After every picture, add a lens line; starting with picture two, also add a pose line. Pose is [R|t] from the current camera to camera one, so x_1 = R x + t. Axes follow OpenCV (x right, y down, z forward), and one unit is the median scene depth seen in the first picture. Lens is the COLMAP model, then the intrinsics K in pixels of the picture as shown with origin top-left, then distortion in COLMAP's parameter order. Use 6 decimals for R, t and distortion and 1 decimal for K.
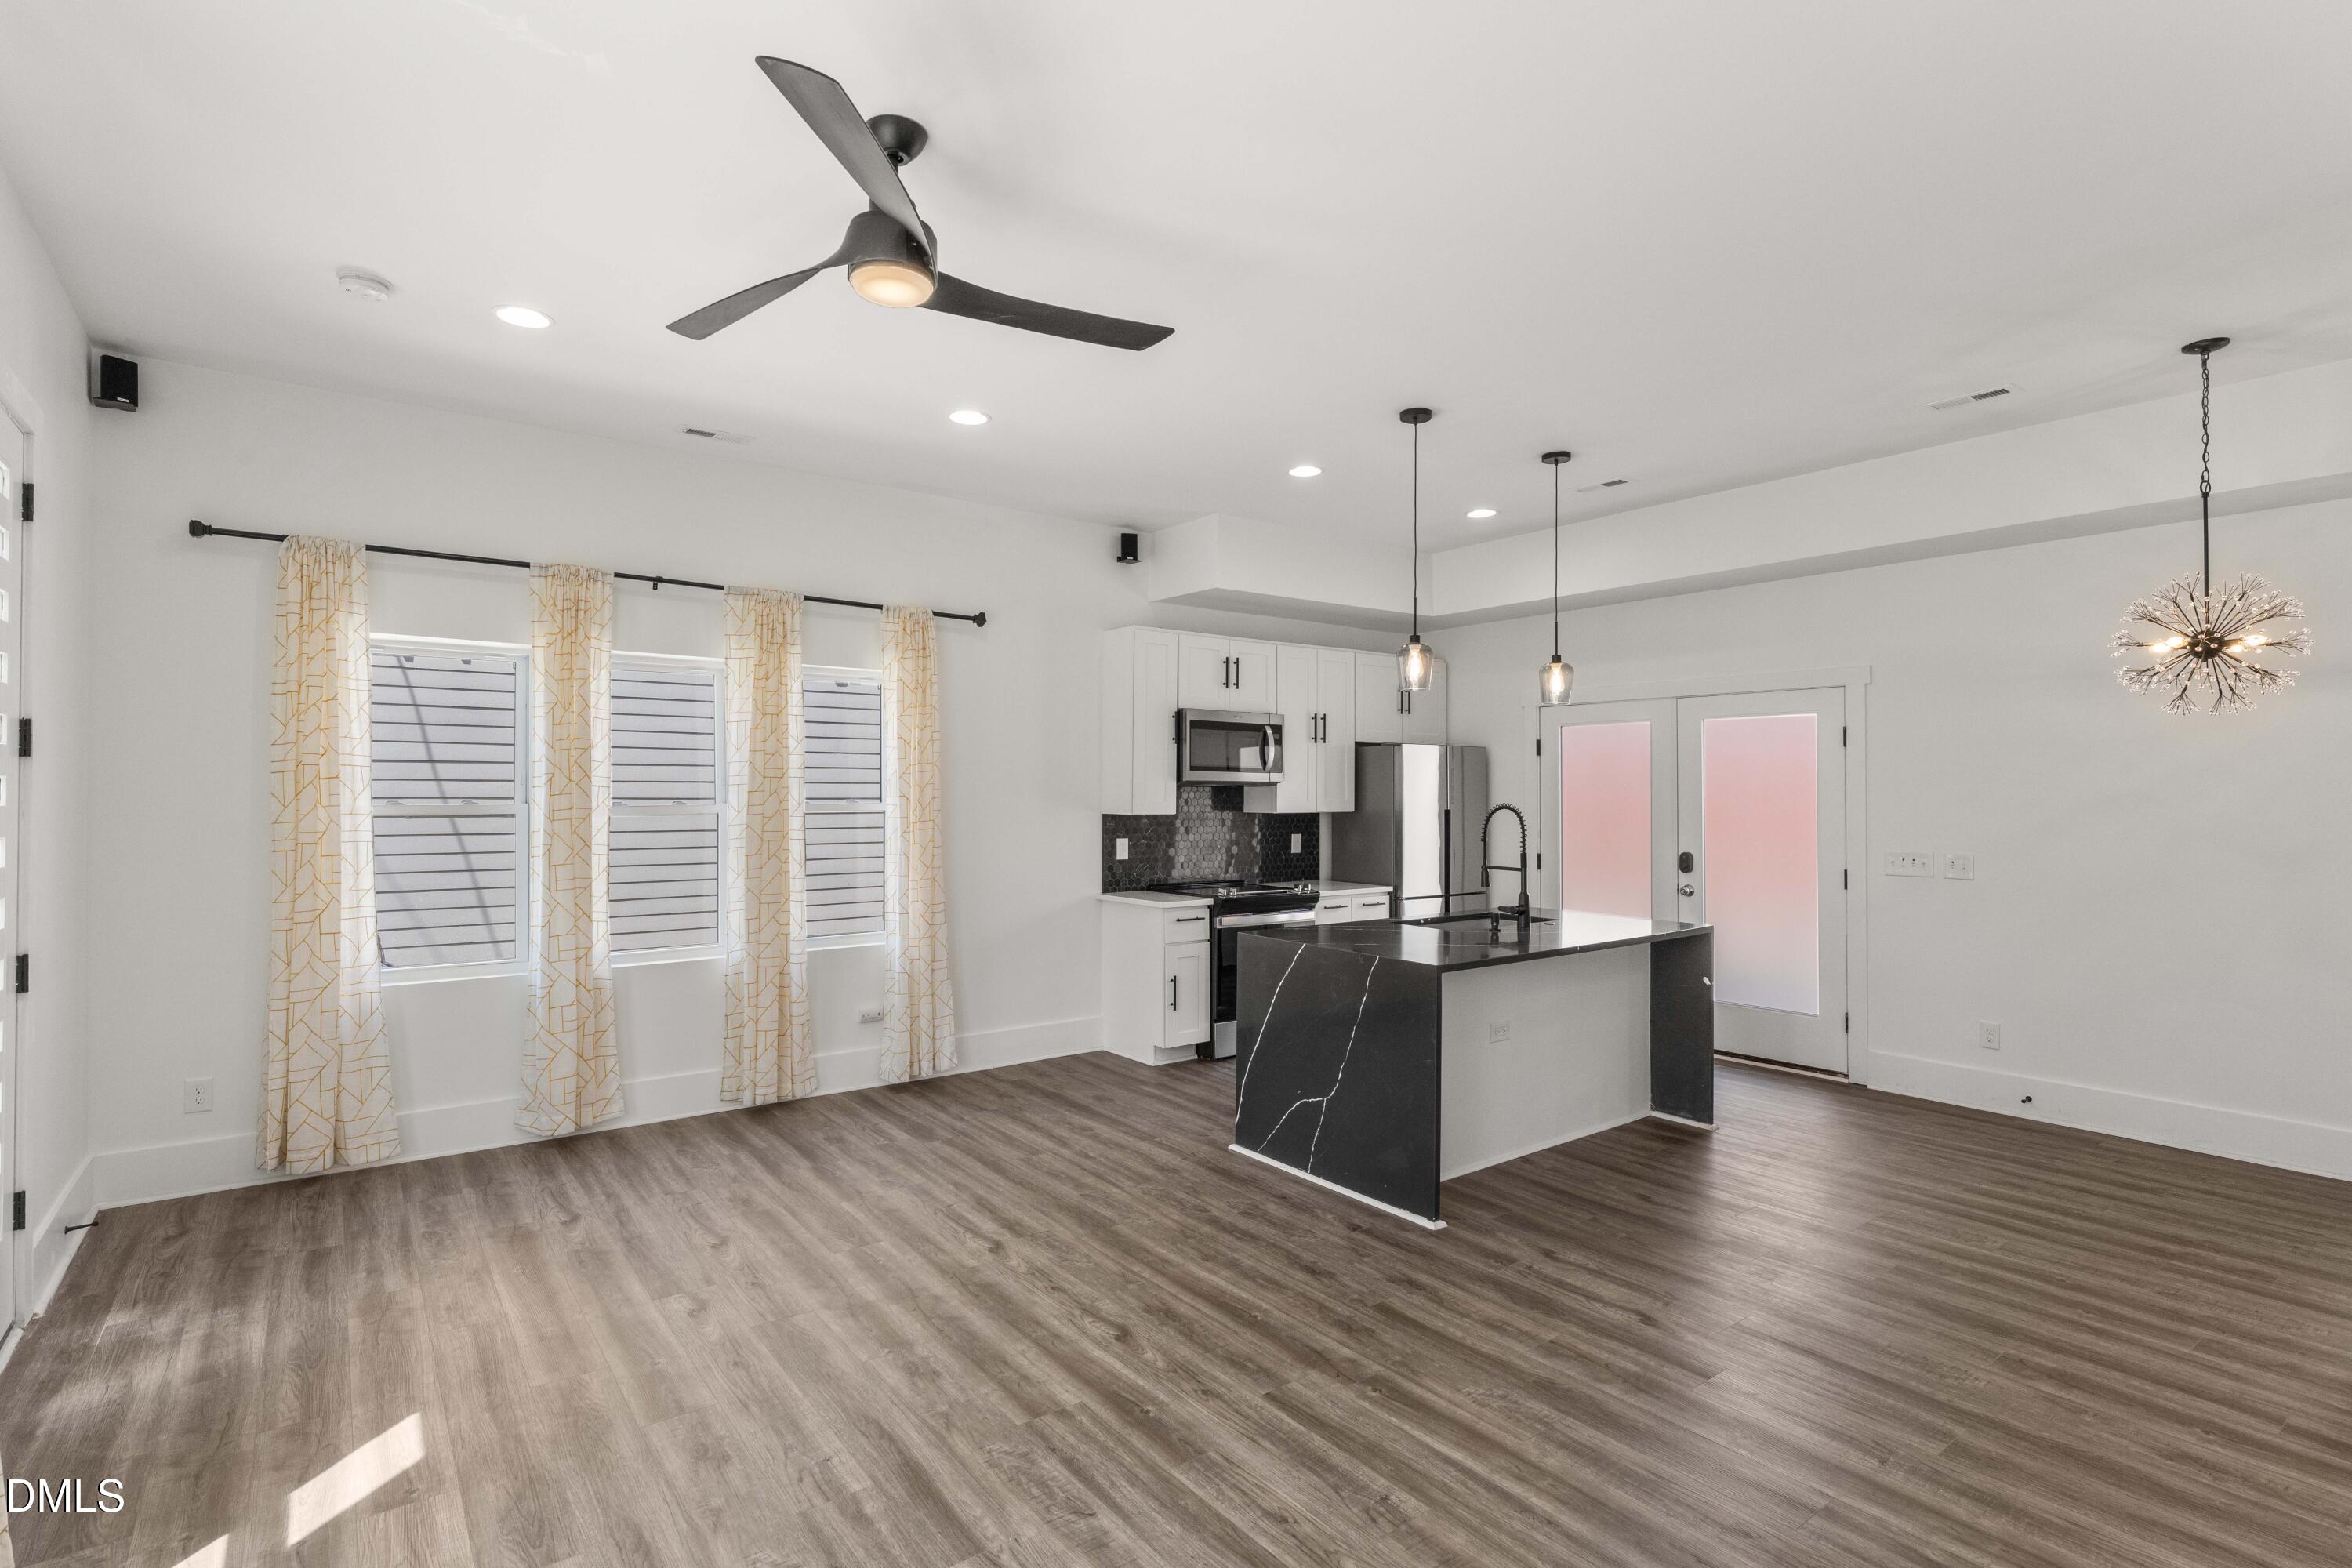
lens RADIAL K [[1124.4, 0, 1175.1], [0, 1124.4, 791.7], [0, 0, 1]] dist [0.000958, 0.000126]
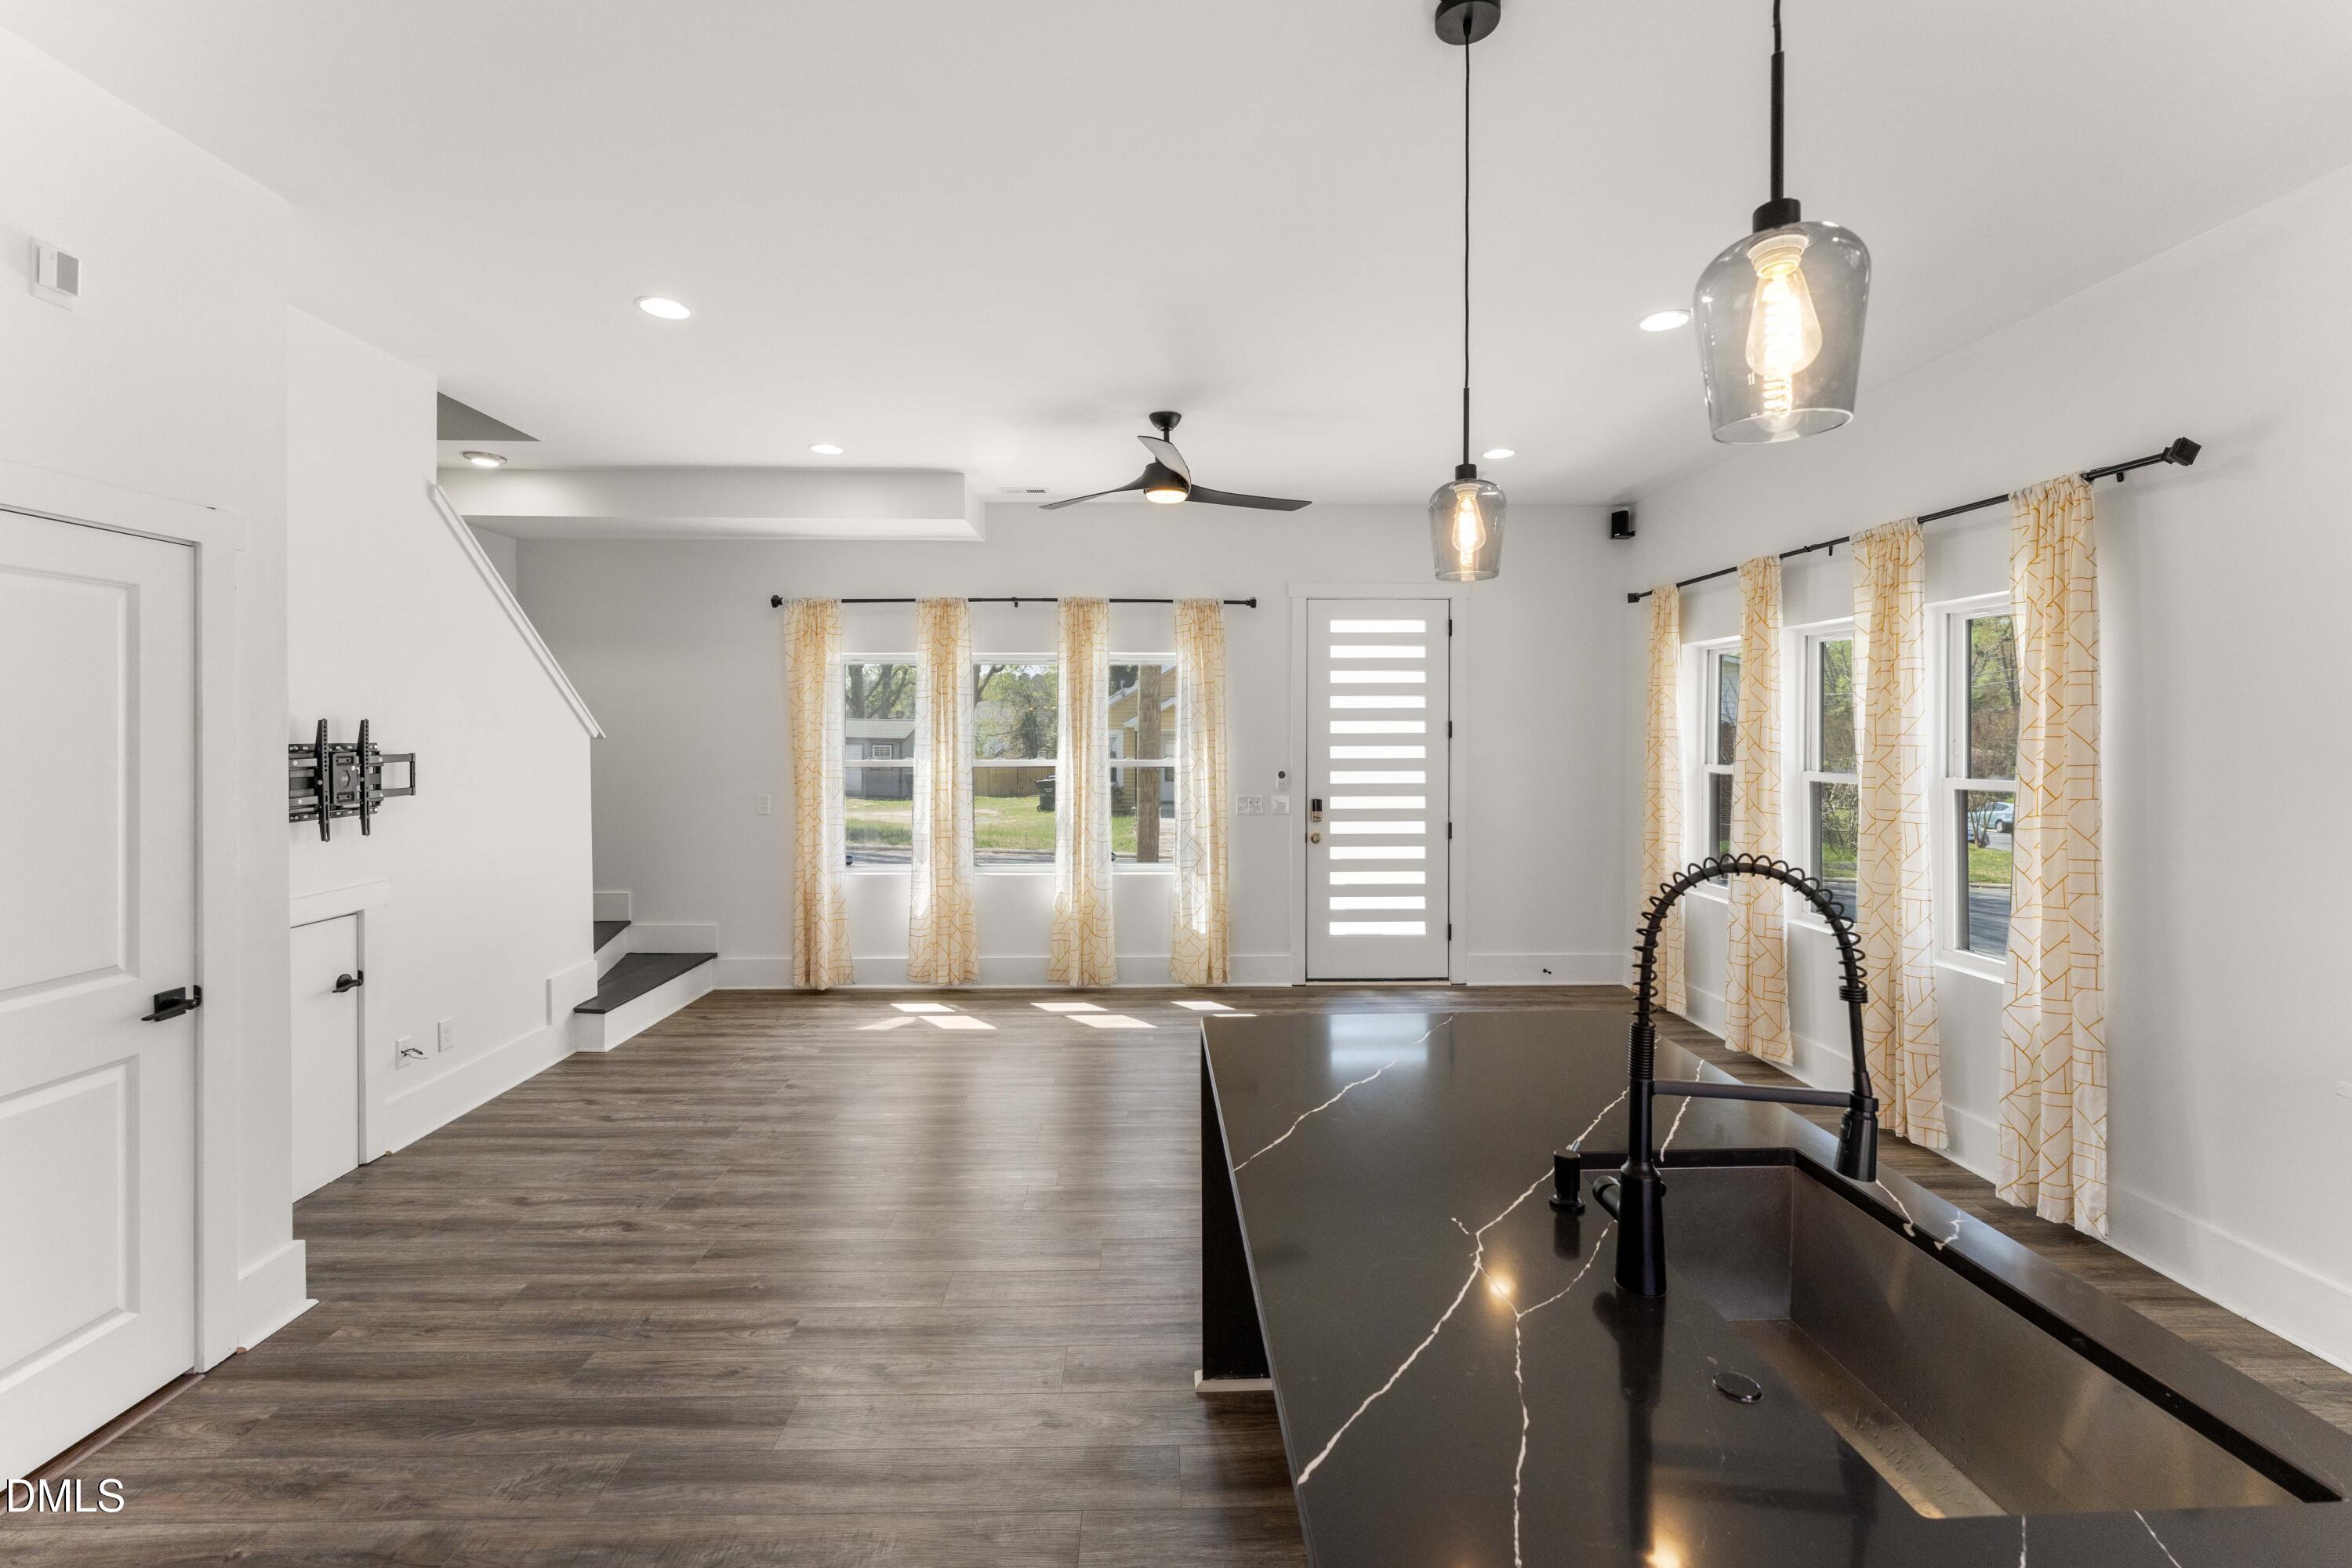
lens RADIAL K [[968.4, 0, 1172.4], [0, 968.4, 740.7], [0, 0, 1]] dist [-0.001031, 0.000027]
pose [[-0.583898, 0.001590, -0.811825, 0.892883], [-0.002492, 0.999990, 0.003751, -0.029110], [0.811823, 0.004213, -0.583888, 1.614762]]
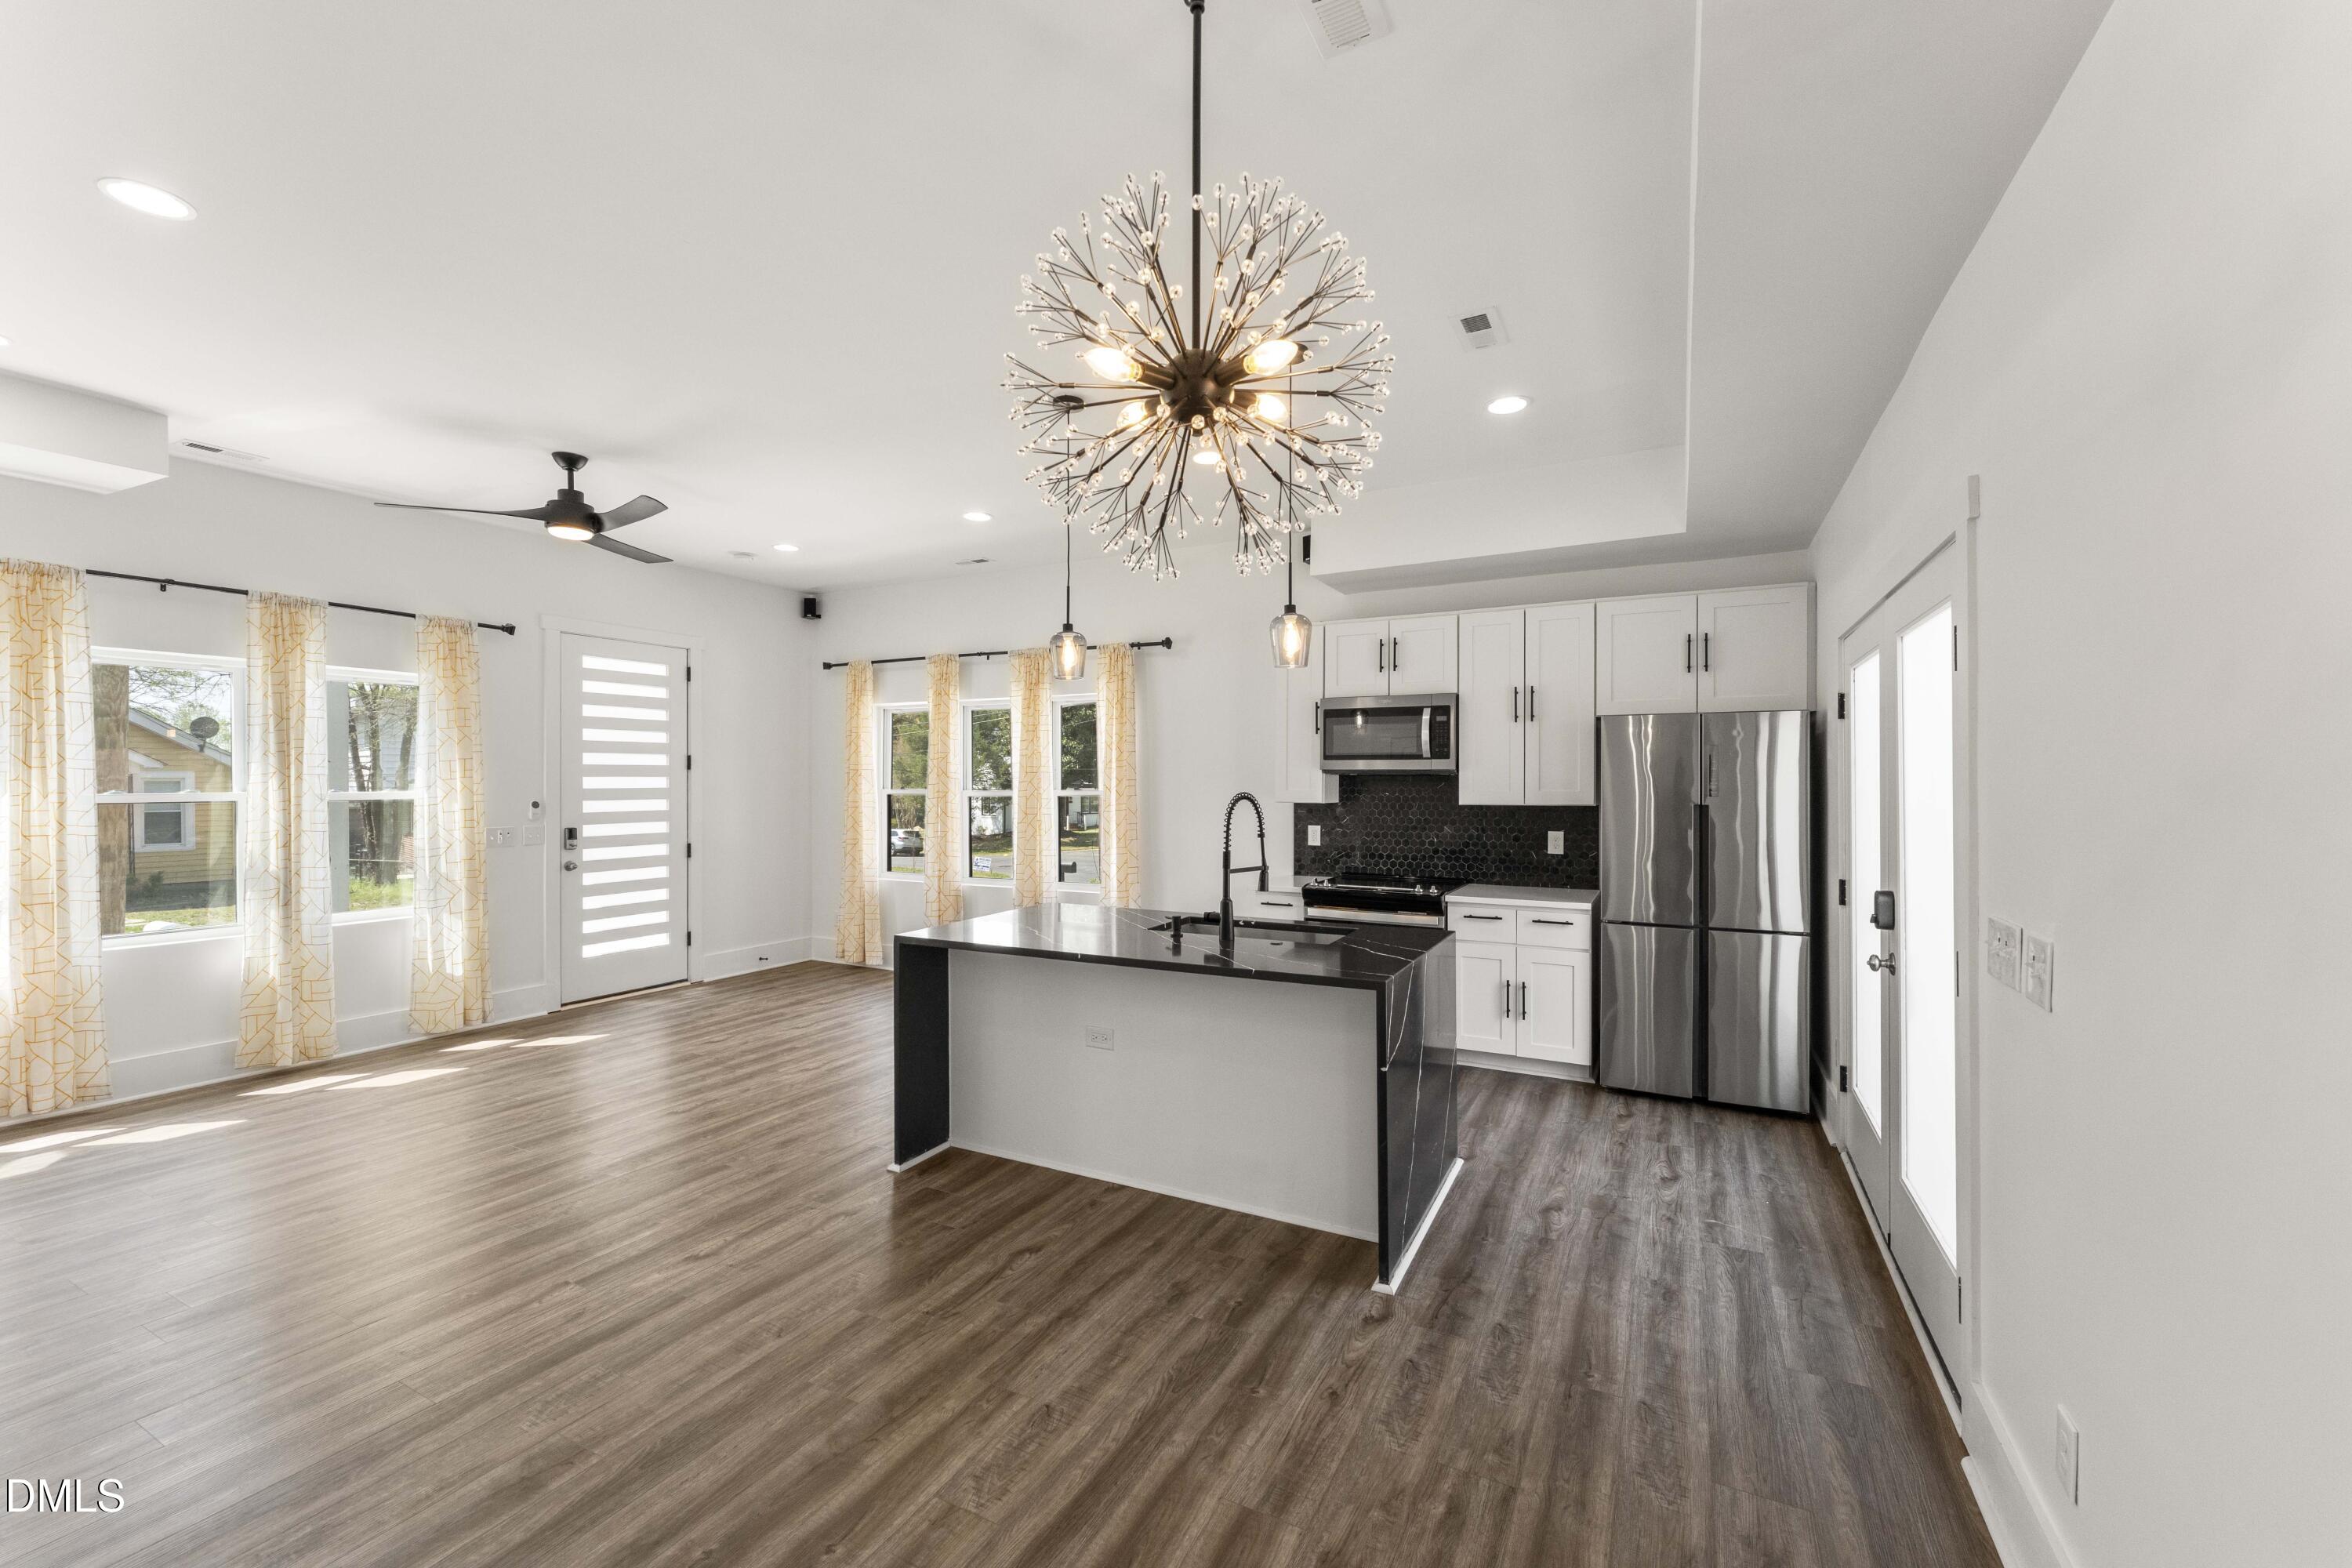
lens RADIAL K [[957.1, 0, 1168.8], [0, 957.1, 789.8], [0, 0, 1]] dist [0.000398, 0.000188]
pose [[0.422964, 0.004461, -0.906135, 1.450862], [0.001434, 0.999983, 0.005593, 0.005846], [0.906145, -0.003665, 0.422951, 1.014178]]
